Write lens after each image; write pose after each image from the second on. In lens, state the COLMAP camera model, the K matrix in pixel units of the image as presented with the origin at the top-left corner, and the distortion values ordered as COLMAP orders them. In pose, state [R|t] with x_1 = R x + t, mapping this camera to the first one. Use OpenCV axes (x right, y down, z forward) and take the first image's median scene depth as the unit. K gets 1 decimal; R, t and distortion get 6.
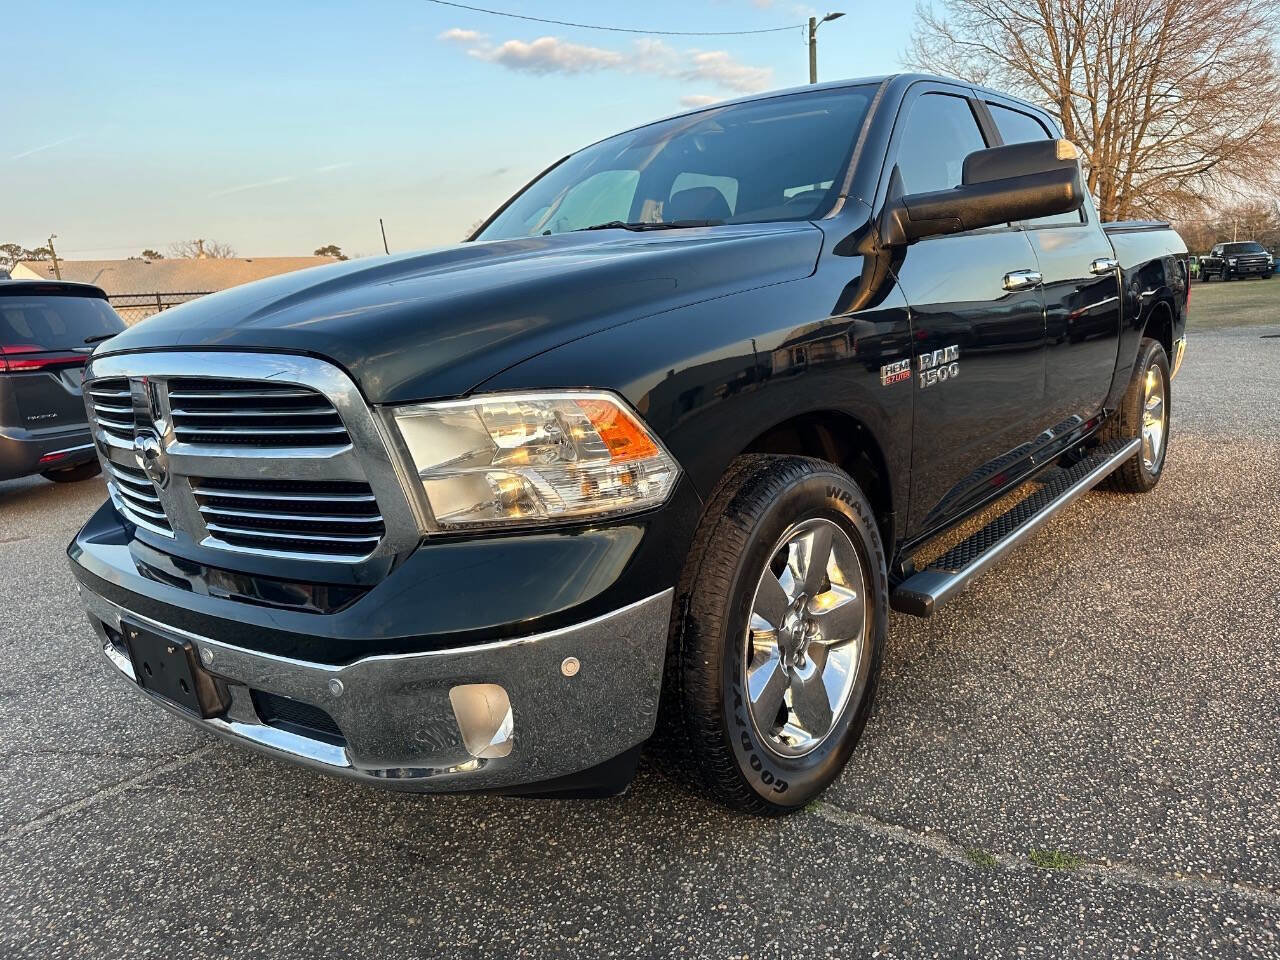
lens RADIAL K [[918.7, 0, 641.5], [0, 918.7, 481.4], [0, 0, 1]] dist [0.024669, -0.032913]
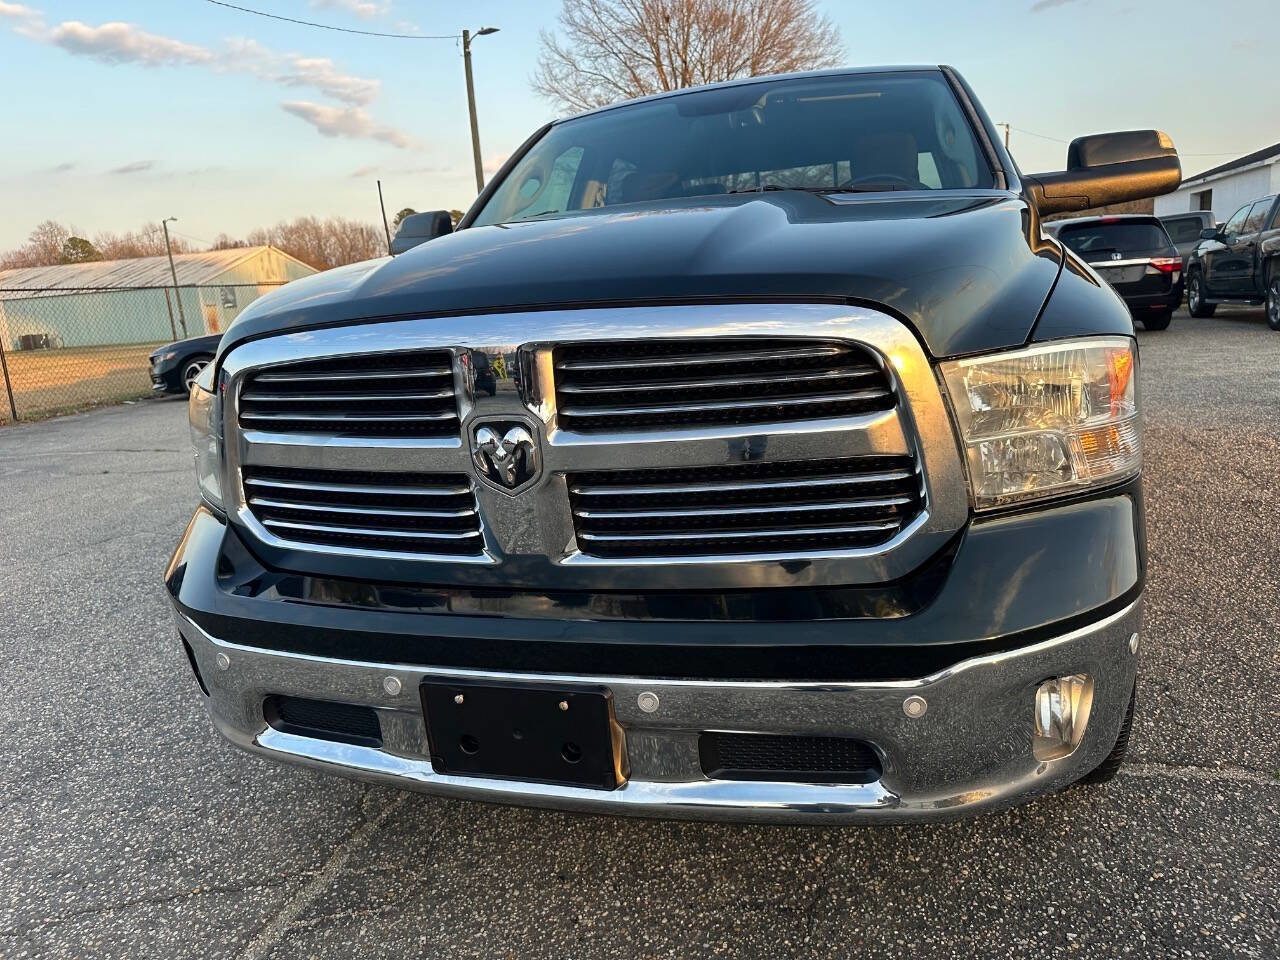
lens RADIAL K [[918.7, 0, 639.3], [0, 918.7, 474.0], [0, 0, 1]] dist [0.024669, -0.032913]
pose [[0.923017, -0.068115, 0.378683, -0.609978], [0.077119, 0.996984, -0.008642, 0.005067], [-0.376952, 0.037180, 0.925486, 0.236125]]
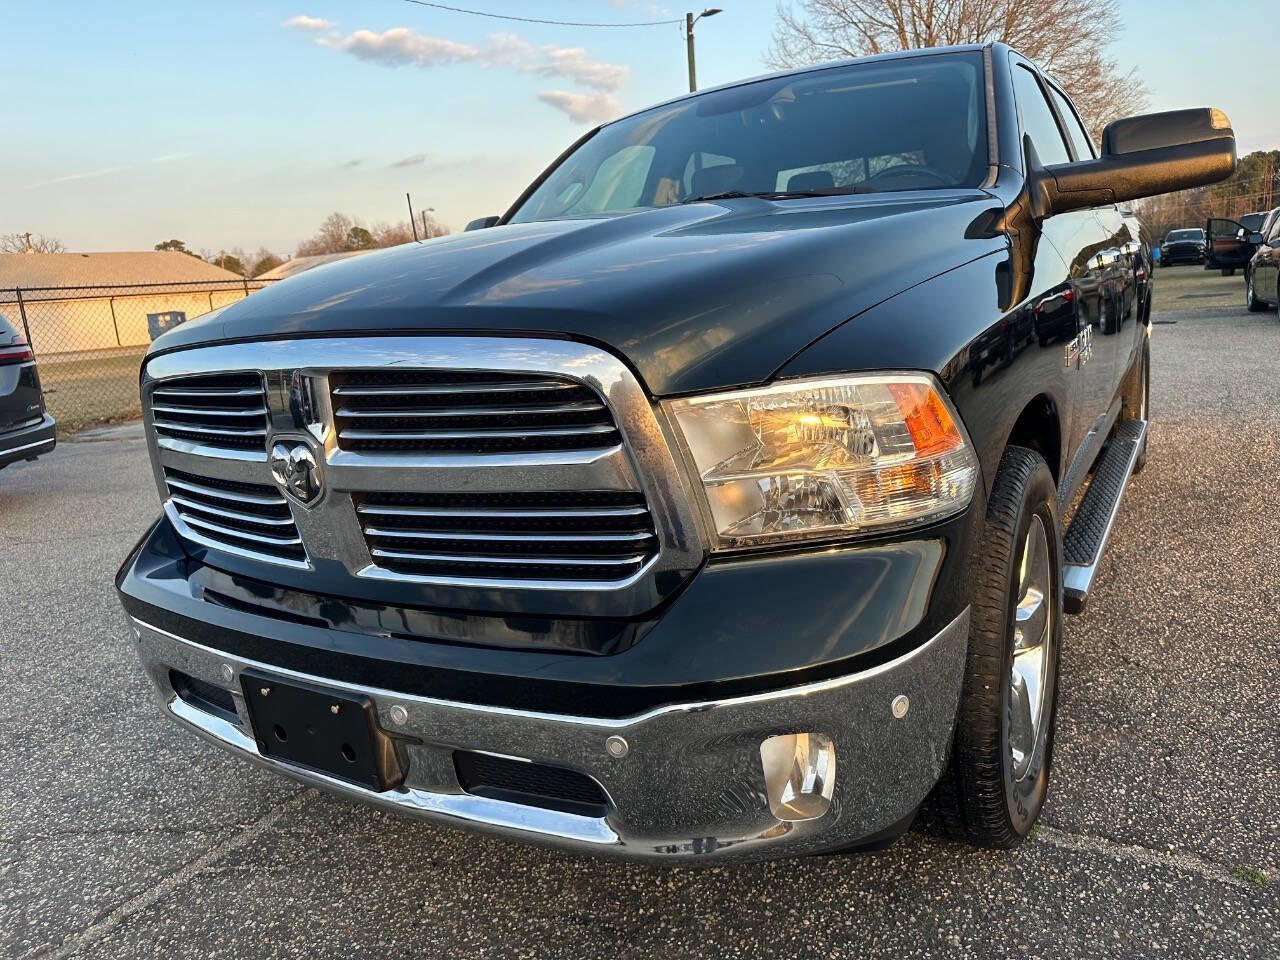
lens RADIAL K [[918.7, 0, 635.0], [0, 918.7, 475.5], [0, 0, 1]] dist [0.024669, -0.032913]
pose [[0.990364, -0.032740, 0.134563, -0.298002], [0.033016, 0.999455, 0.000180, -0.009760], [-0.134495, 0.004264, 0.990905, 0.143833]]
